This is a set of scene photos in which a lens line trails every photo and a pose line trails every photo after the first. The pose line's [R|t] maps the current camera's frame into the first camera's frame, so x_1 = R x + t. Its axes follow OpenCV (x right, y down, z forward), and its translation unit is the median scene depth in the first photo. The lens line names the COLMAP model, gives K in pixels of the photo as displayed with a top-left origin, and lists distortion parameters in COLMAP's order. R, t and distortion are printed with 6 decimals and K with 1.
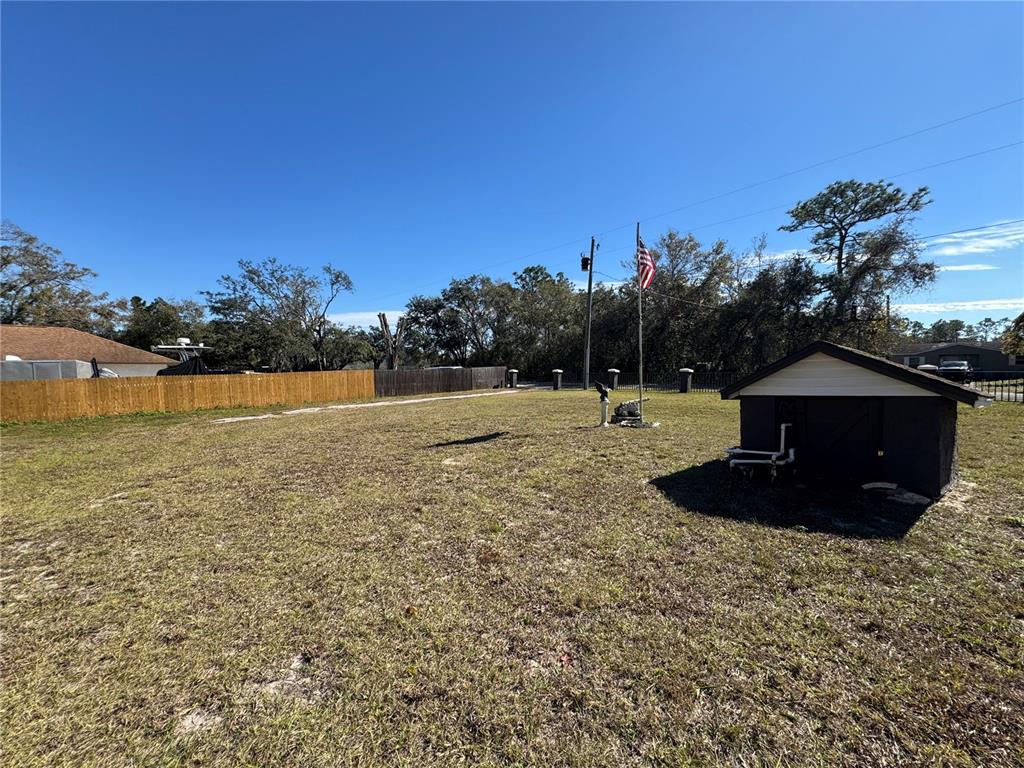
lens RADIAL K [[410.5, 0, 509.8], [0, 410.5, 387.2], [0, 0, 1]] dist [-0.003179, 0.000726]
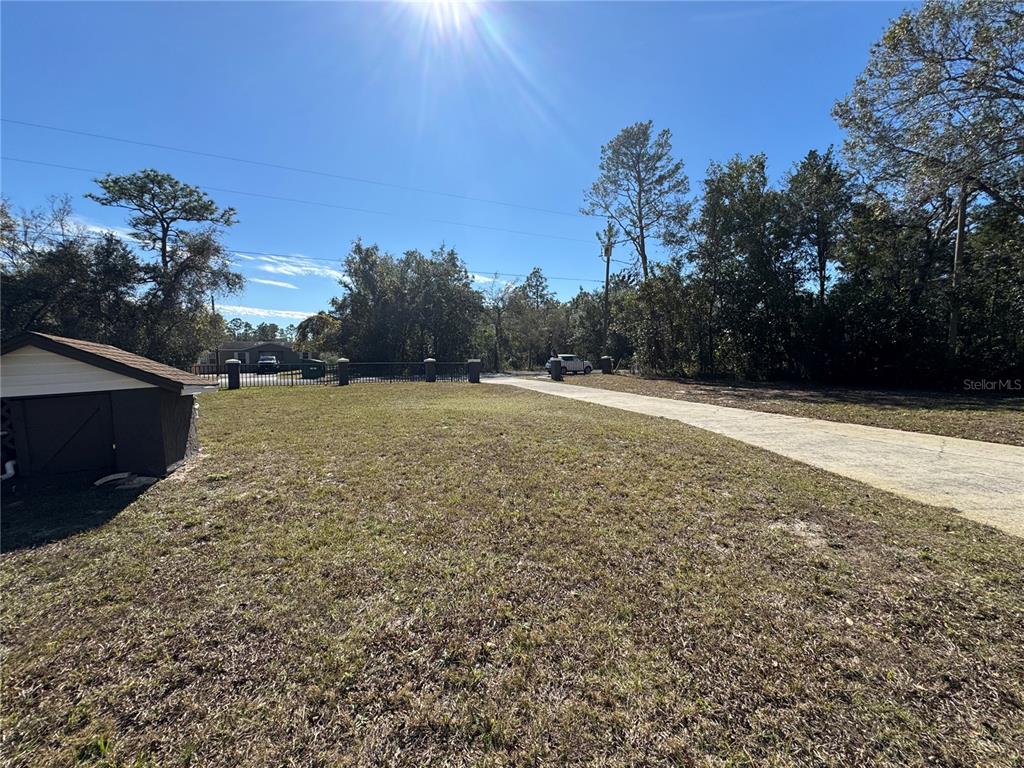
lens RADIAL K [[410.5, 0, 513.6], [0, 410.5, 384.9], [0, 0, 1]] dist [-0.003179, 0.000726]
pose [[0.217137, -0.061323, 0.974213, 0.055320], [0.053153, 0.997287, 0.050929, 0.003750], [-0.974693, 0.040723, 0.219807, -0.083620]]
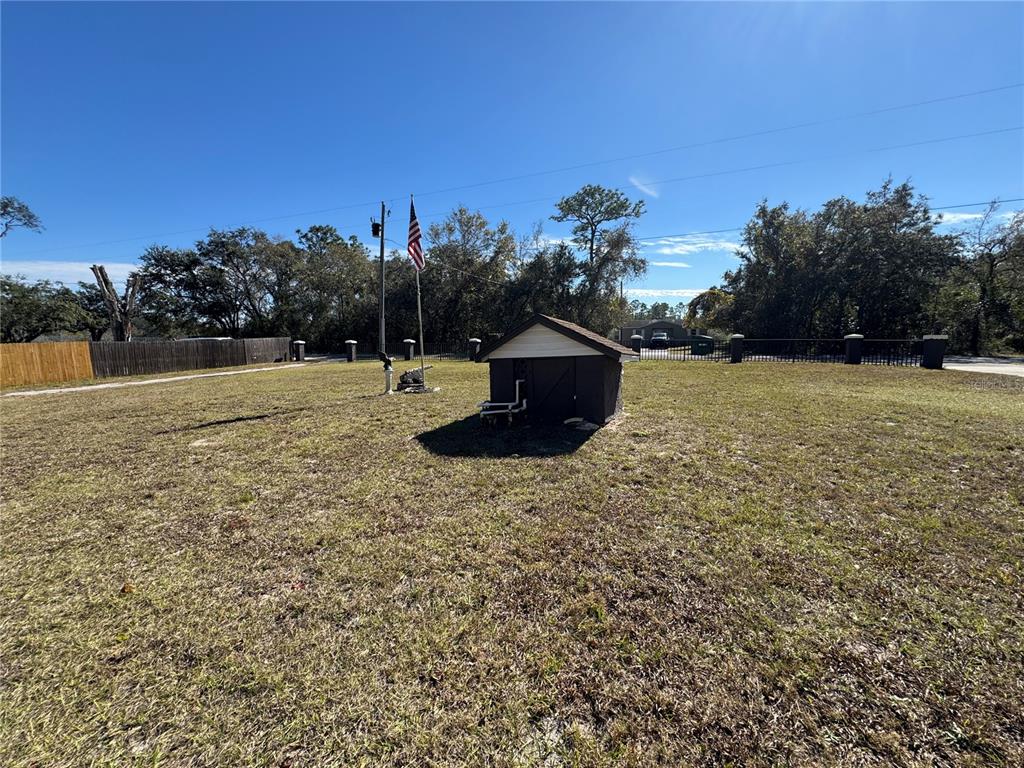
lens RADIAL K [[410.5, 0, 511.4], [0, 410.5, 385.1], [0, 0, 1]] dist [-0.003179, 0.000726]
pose [[0.890356, -0.054200, 0.452028, 0.036361], [0.024754, 0.997183, 0.070809, 0.006642], [-0.454592, -0.051856, 0.889189, -0.054773]]
